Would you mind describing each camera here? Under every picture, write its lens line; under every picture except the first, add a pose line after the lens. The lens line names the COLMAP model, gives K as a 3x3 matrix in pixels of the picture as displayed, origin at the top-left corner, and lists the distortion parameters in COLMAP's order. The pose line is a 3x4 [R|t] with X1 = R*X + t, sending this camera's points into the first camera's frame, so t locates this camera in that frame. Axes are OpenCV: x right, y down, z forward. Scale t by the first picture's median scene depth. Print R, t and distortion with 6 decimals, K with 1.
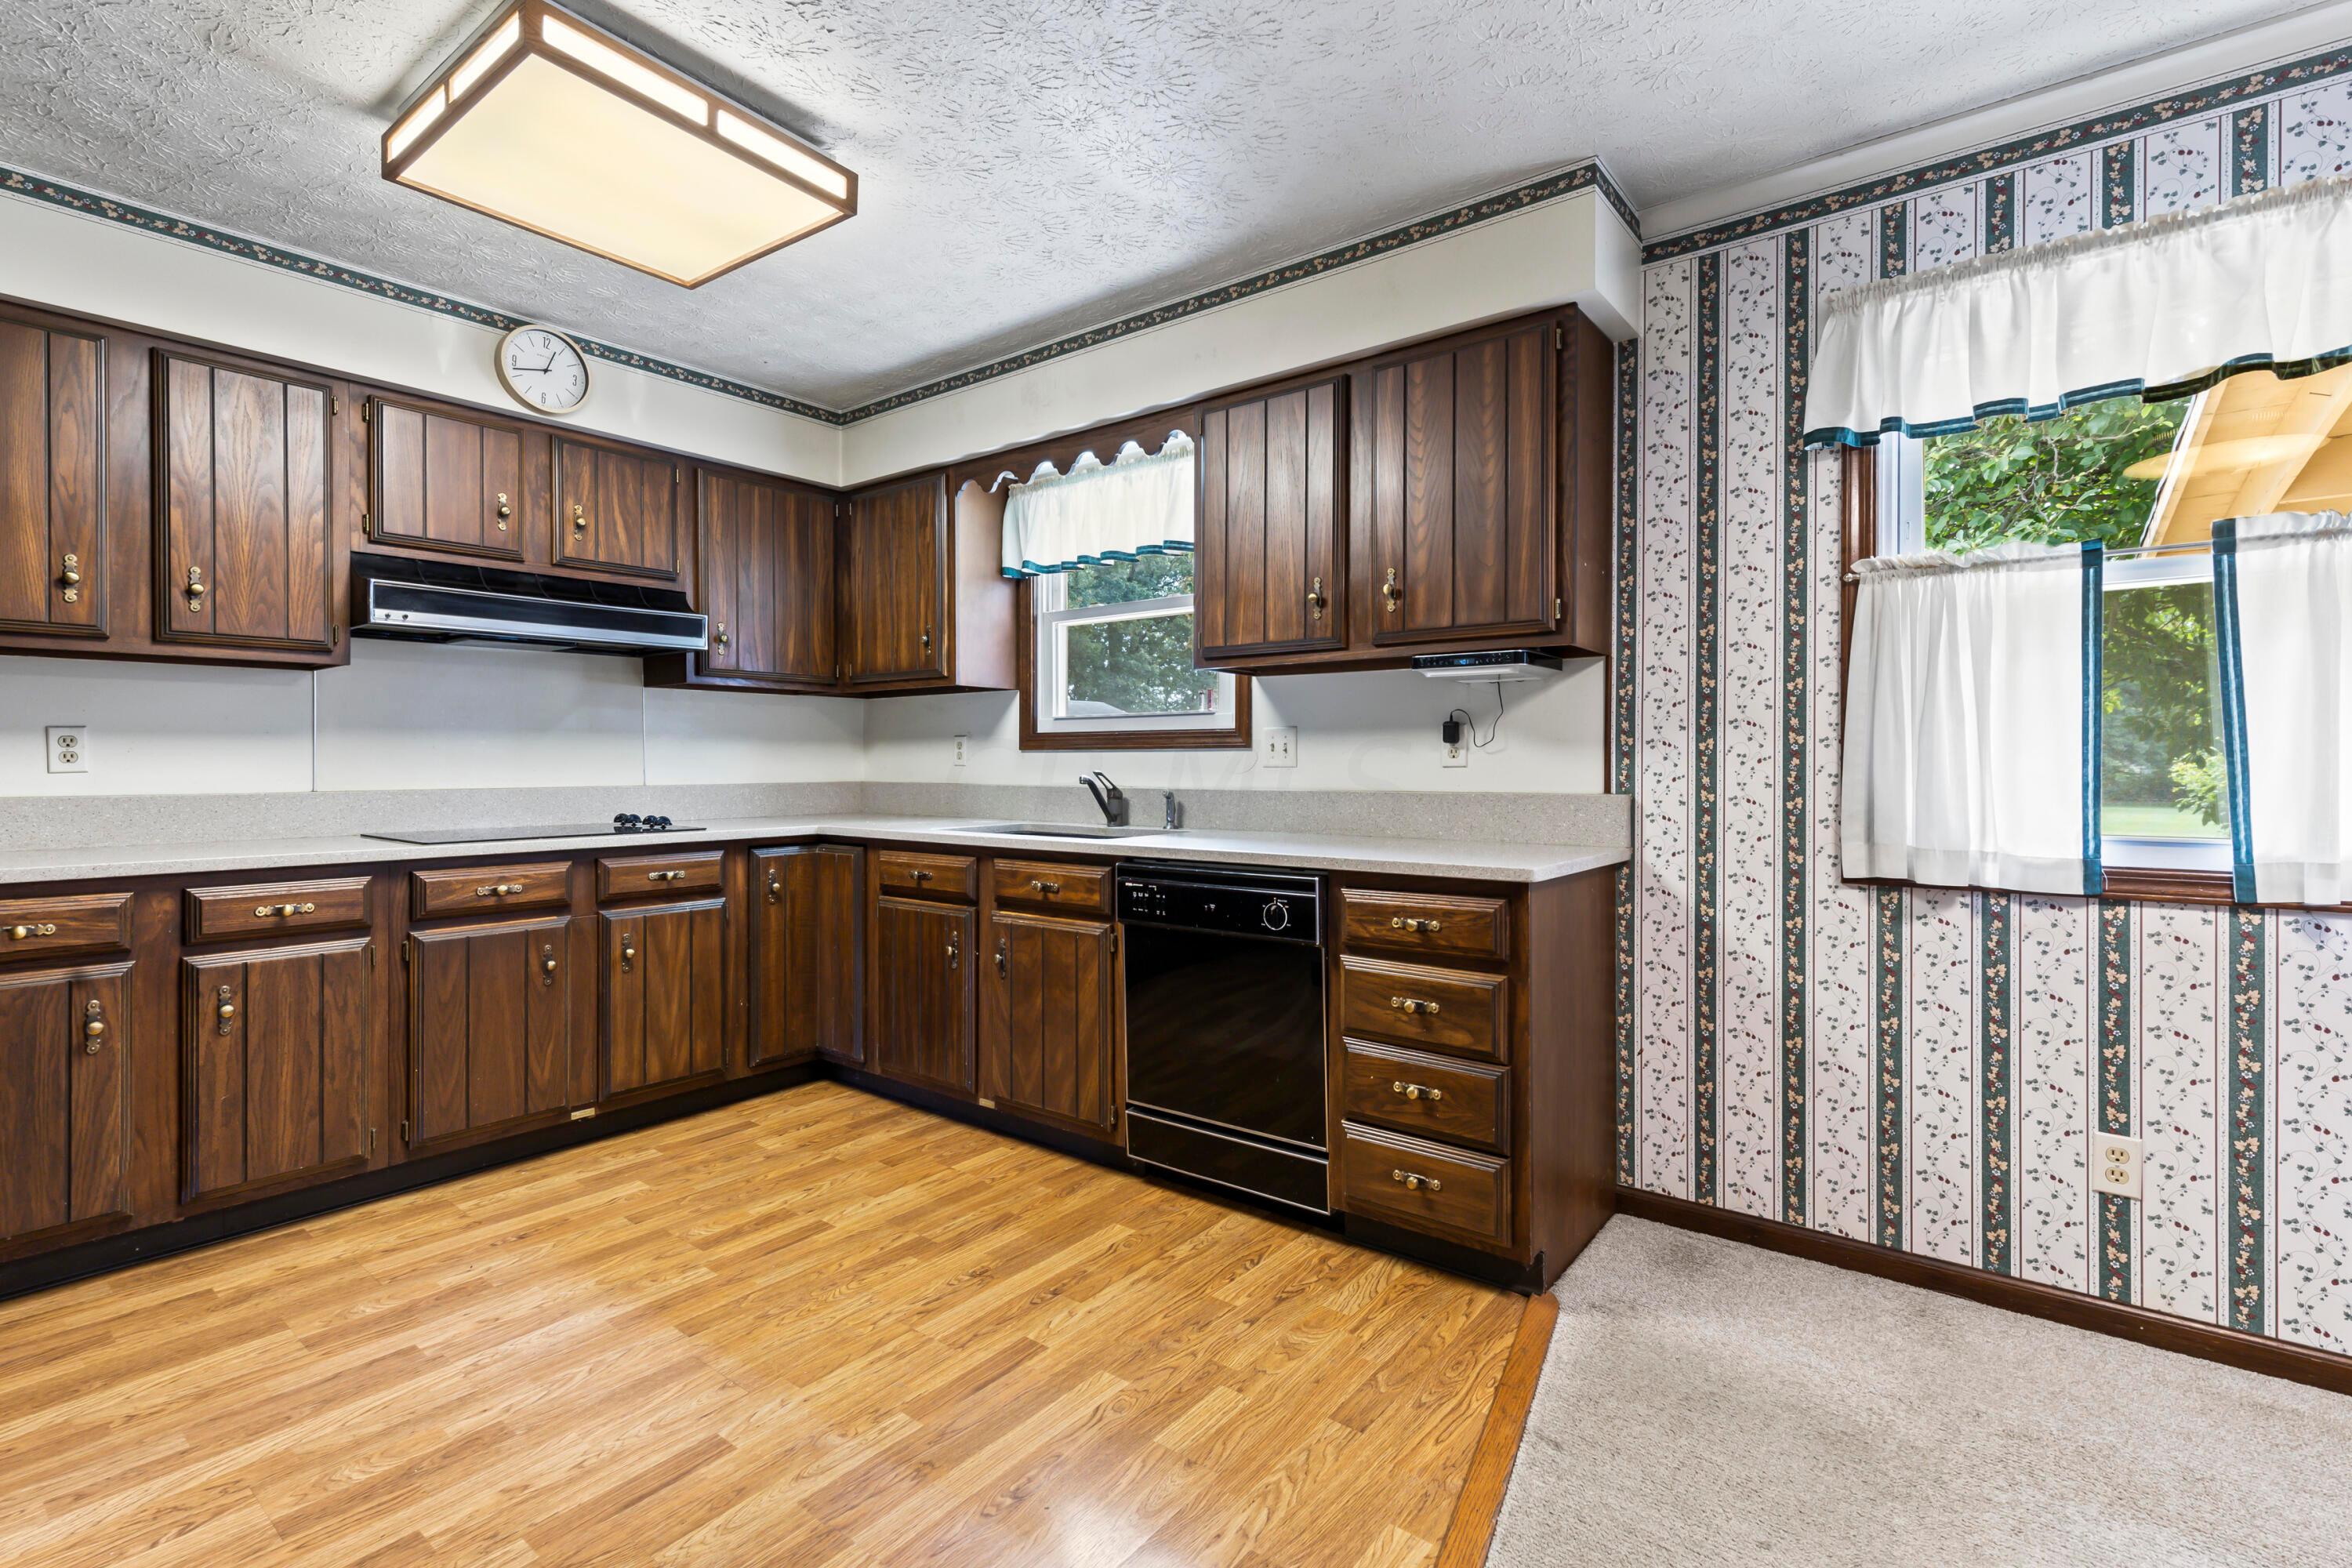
lens RADIAL K [[1070.3, 0, 1192.6], [0, 1070.3, 758.8], [0, 0, 1]] dist [0.003189, -0.000081]
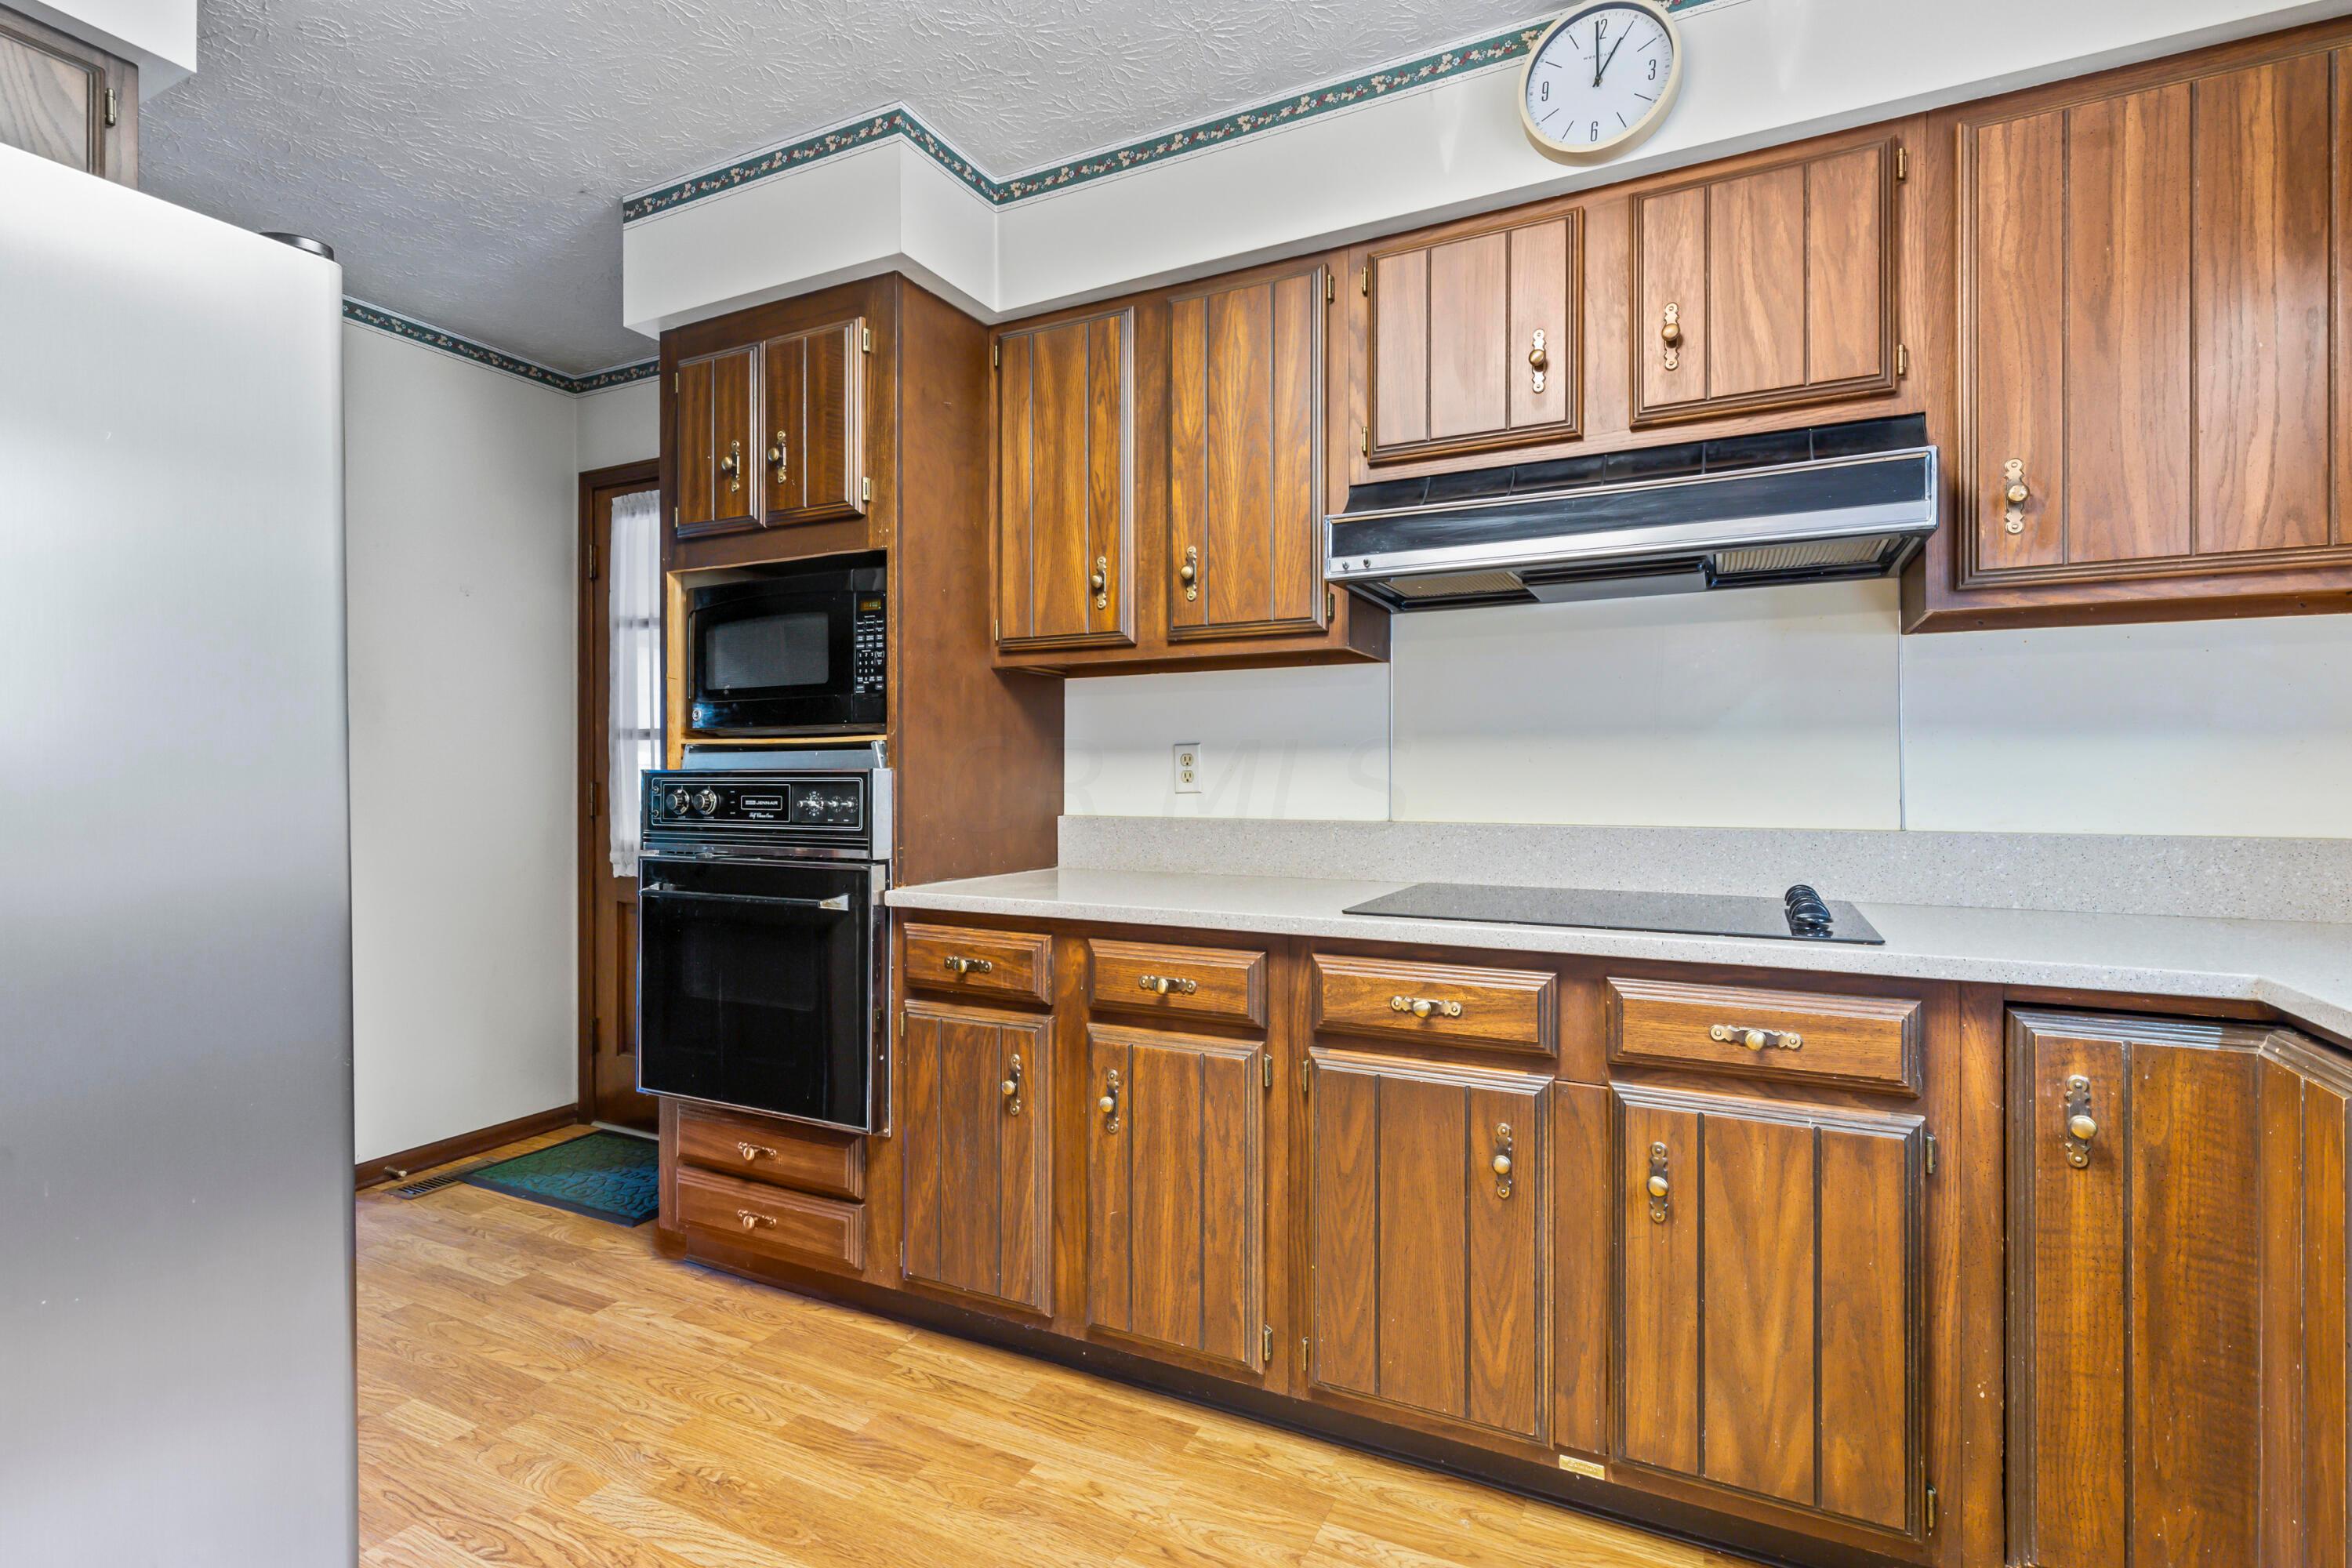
lens RADIAL K [[1106.8, 0, 1174.5], [0, 1106.8, 776.6], [0, 0, 1]] dist [0.009622, -0.000998]
pose [[0.187885, 0.001536, -0.982190, -0.089768], [0.003335, 0.999992, 0.002202, -0.003023], [0.982185, -0.003690, 0.187878, 0.784653]]
